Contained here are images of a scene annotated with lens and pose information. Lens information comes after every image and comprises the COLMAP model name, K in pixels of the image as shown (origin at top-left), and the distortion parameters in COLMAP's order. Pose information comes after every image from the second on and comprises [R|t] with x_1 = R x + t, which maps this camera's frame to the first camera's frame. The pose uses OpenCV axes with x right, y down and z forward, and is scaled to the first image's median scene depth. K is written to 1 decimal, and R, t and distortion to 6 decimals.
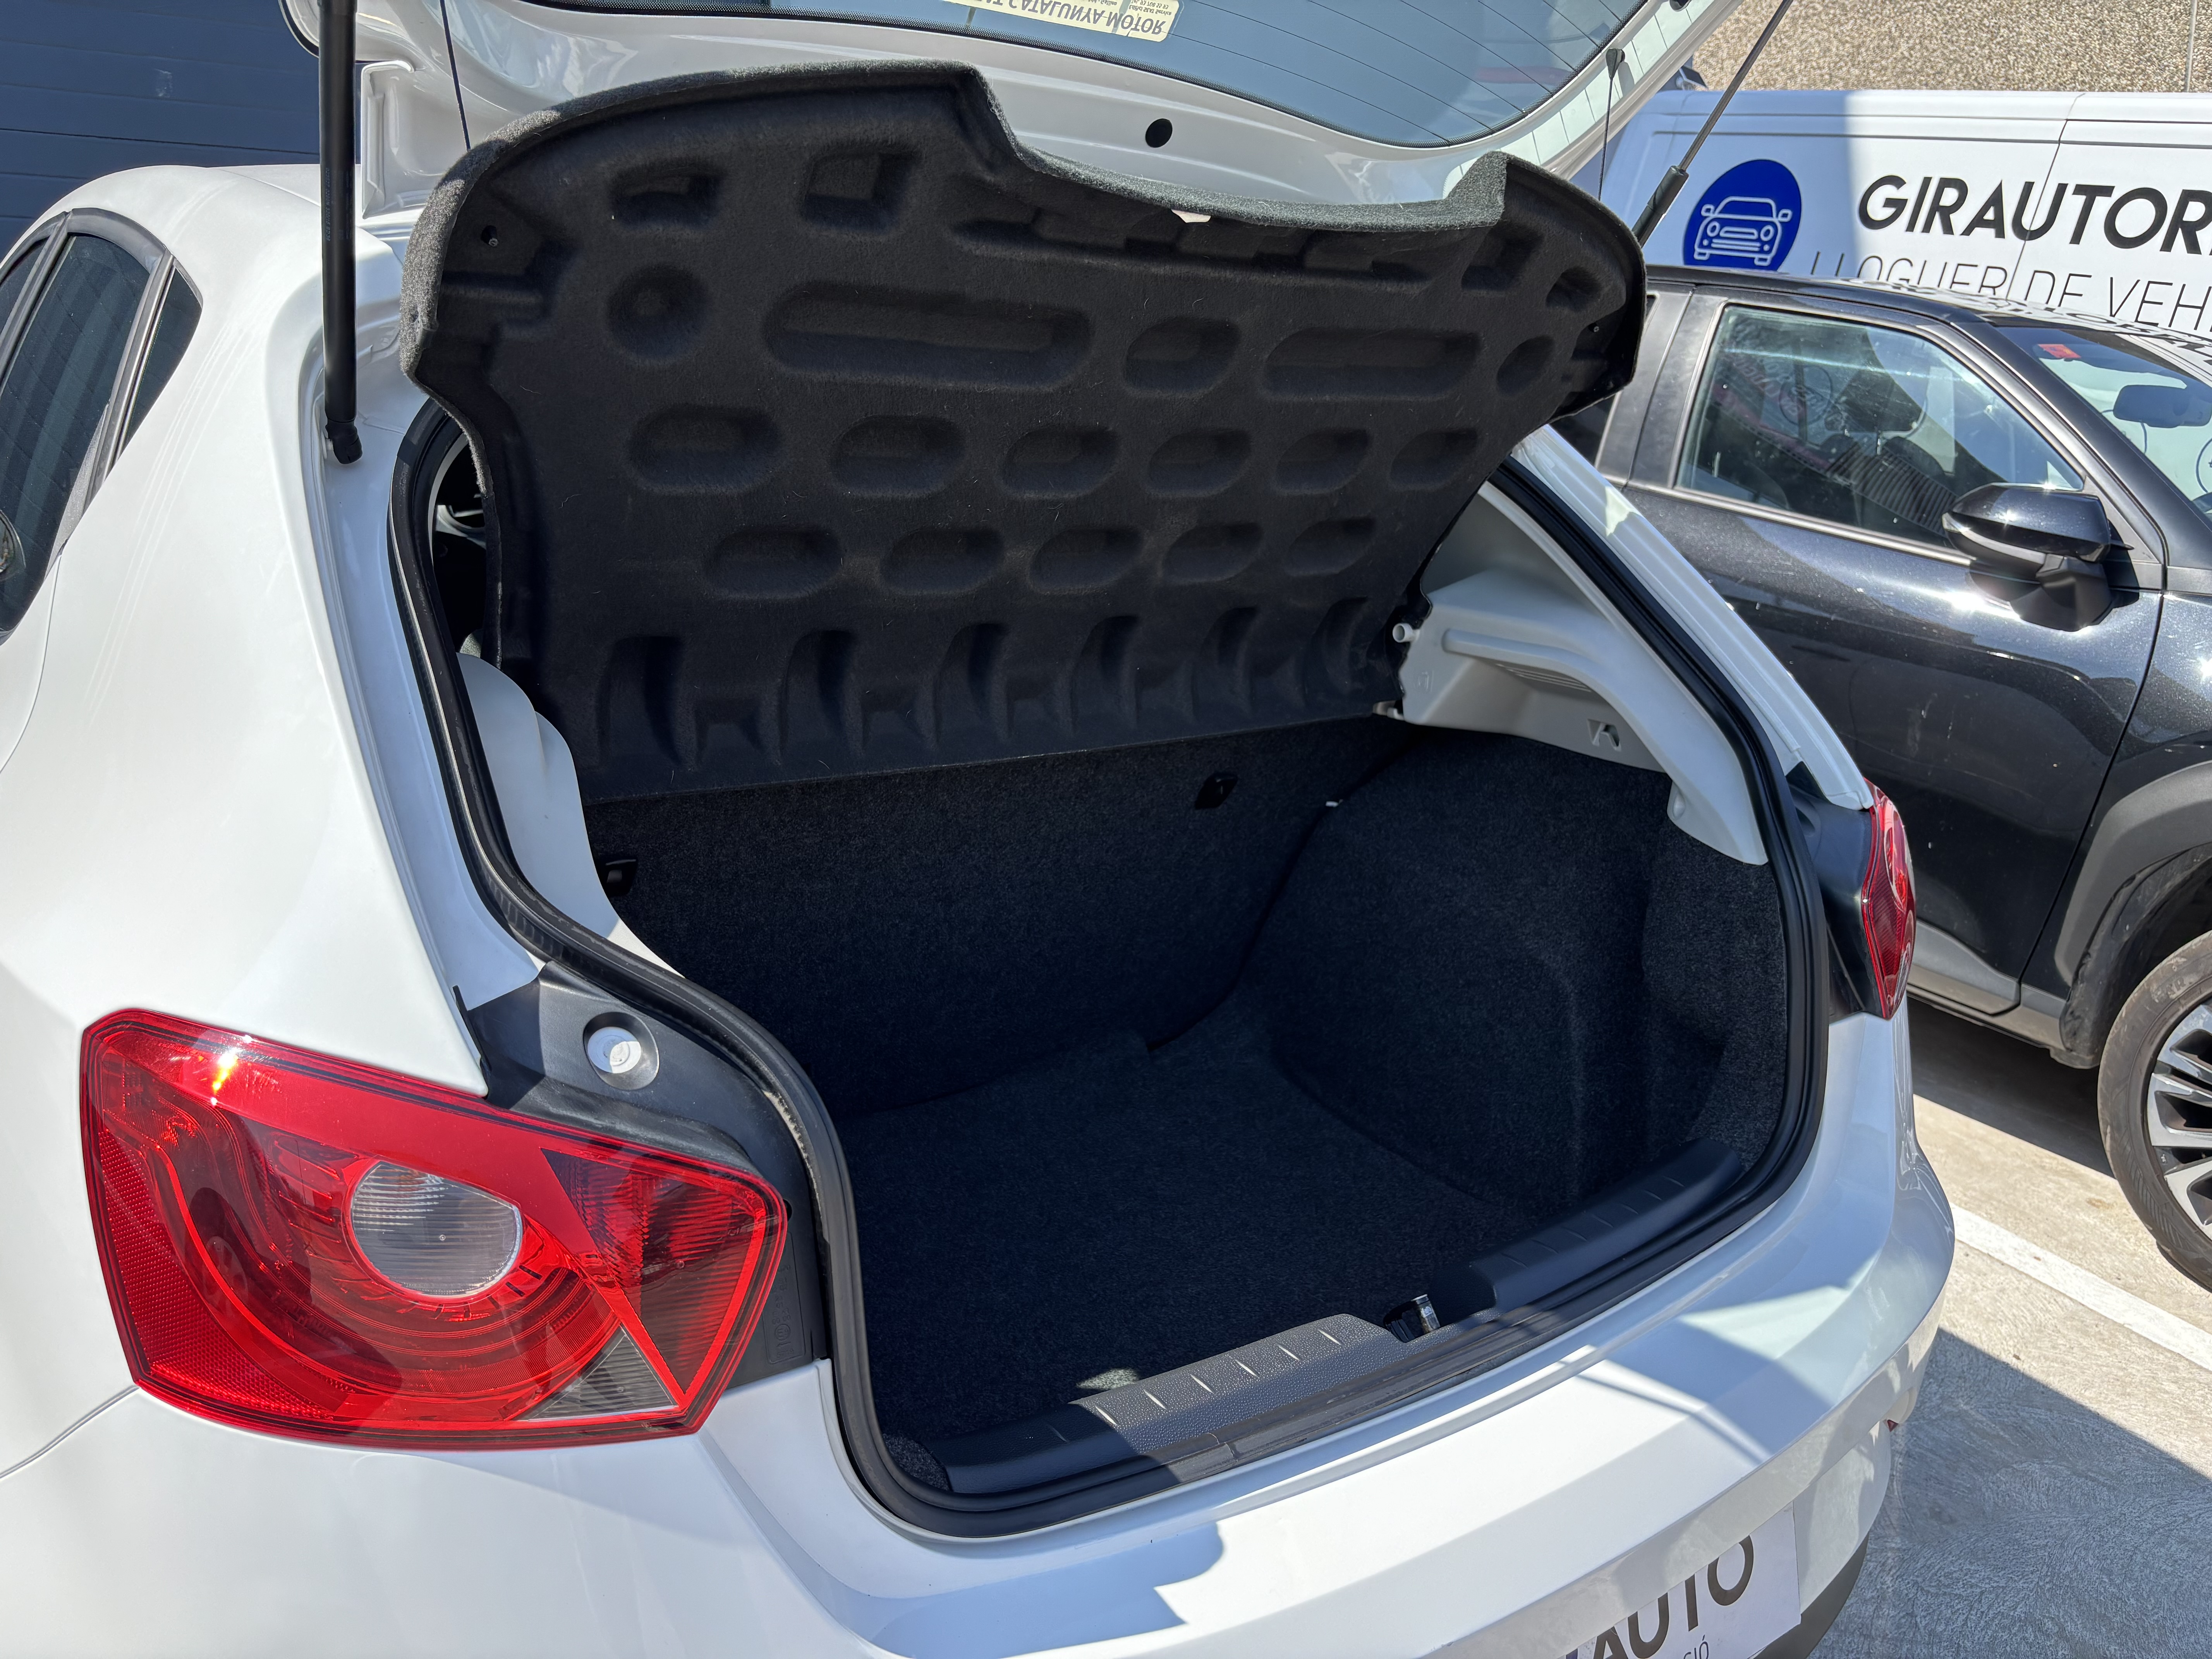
lens RADIAL K [[1683.9, 0, 1106.0], [0, 1683.9, 829.5], [0, 0, 1]] dist [0.063935, -0.100987]
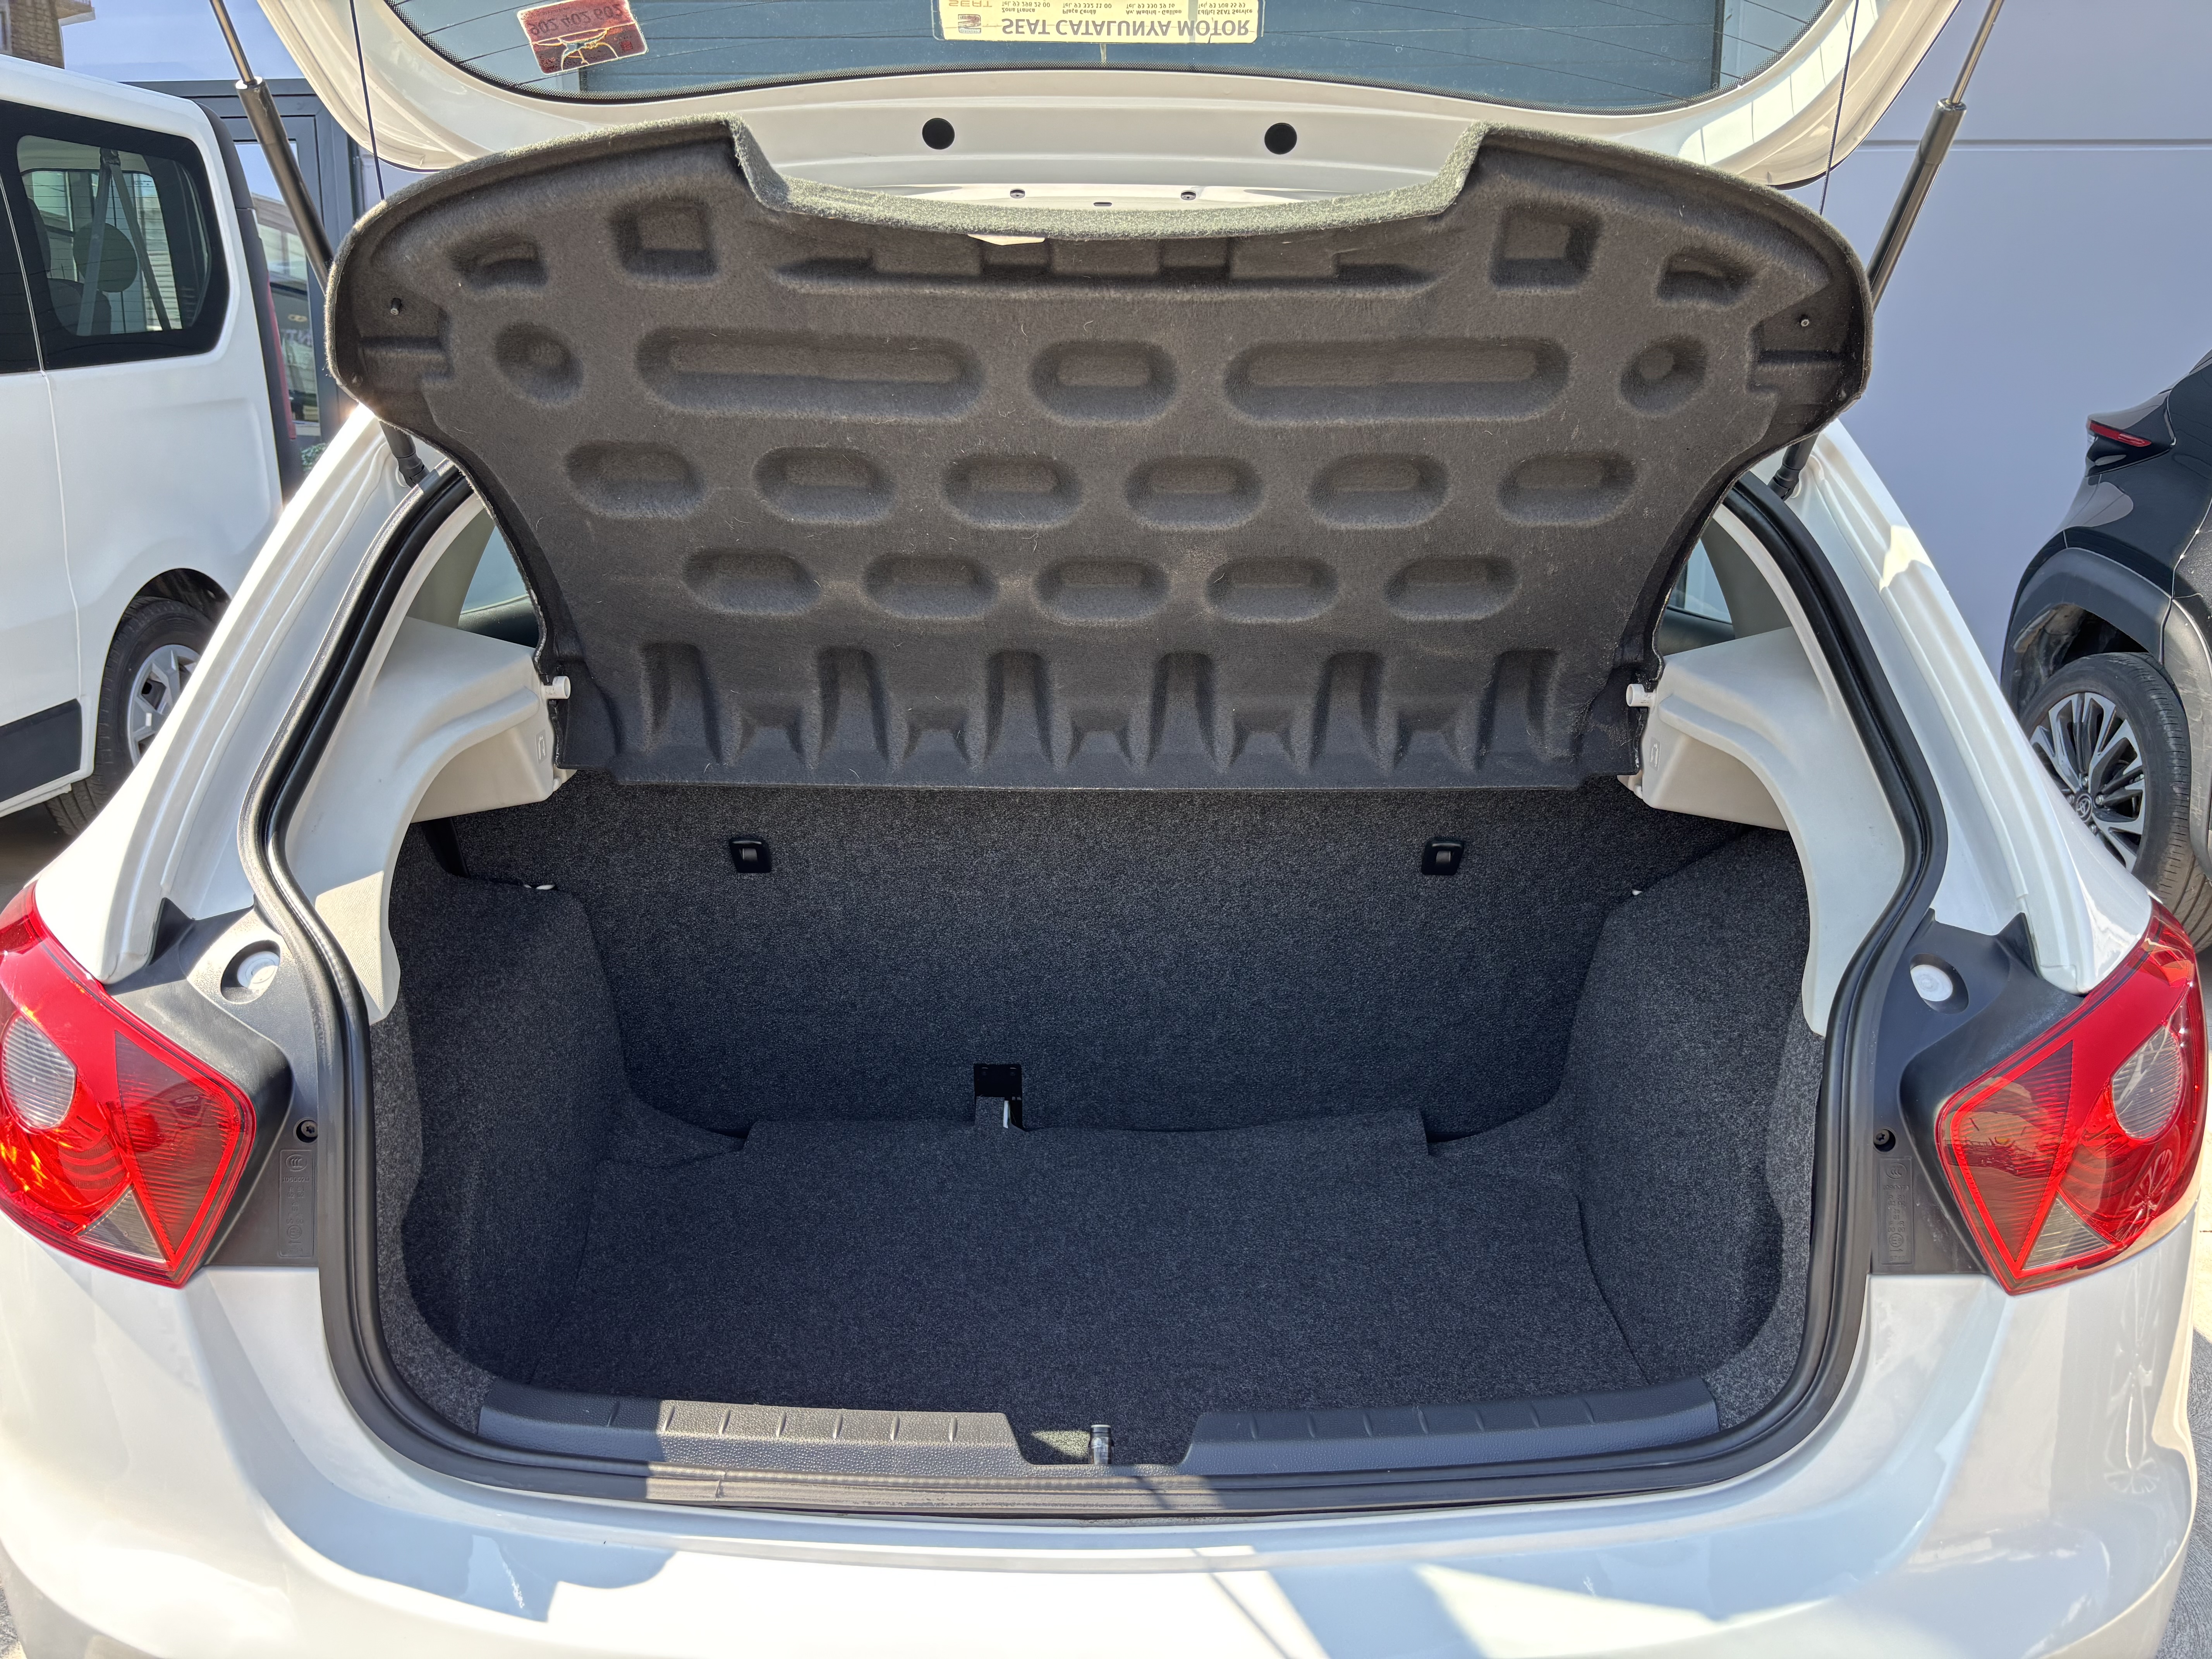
lens RADIAL K [[1683.9, 0, 1106.0], [0, 1683.9, 829.5], [0, 0, 1]] dist [0.063935, -0.100987]
pose [[0.809429, 0.121124, -0.574590, 0.564627], [-0.127629, 0.991392, 0.029194, -0.053445], [0.573180, 0.049703, 0.817921, 0.216884]]
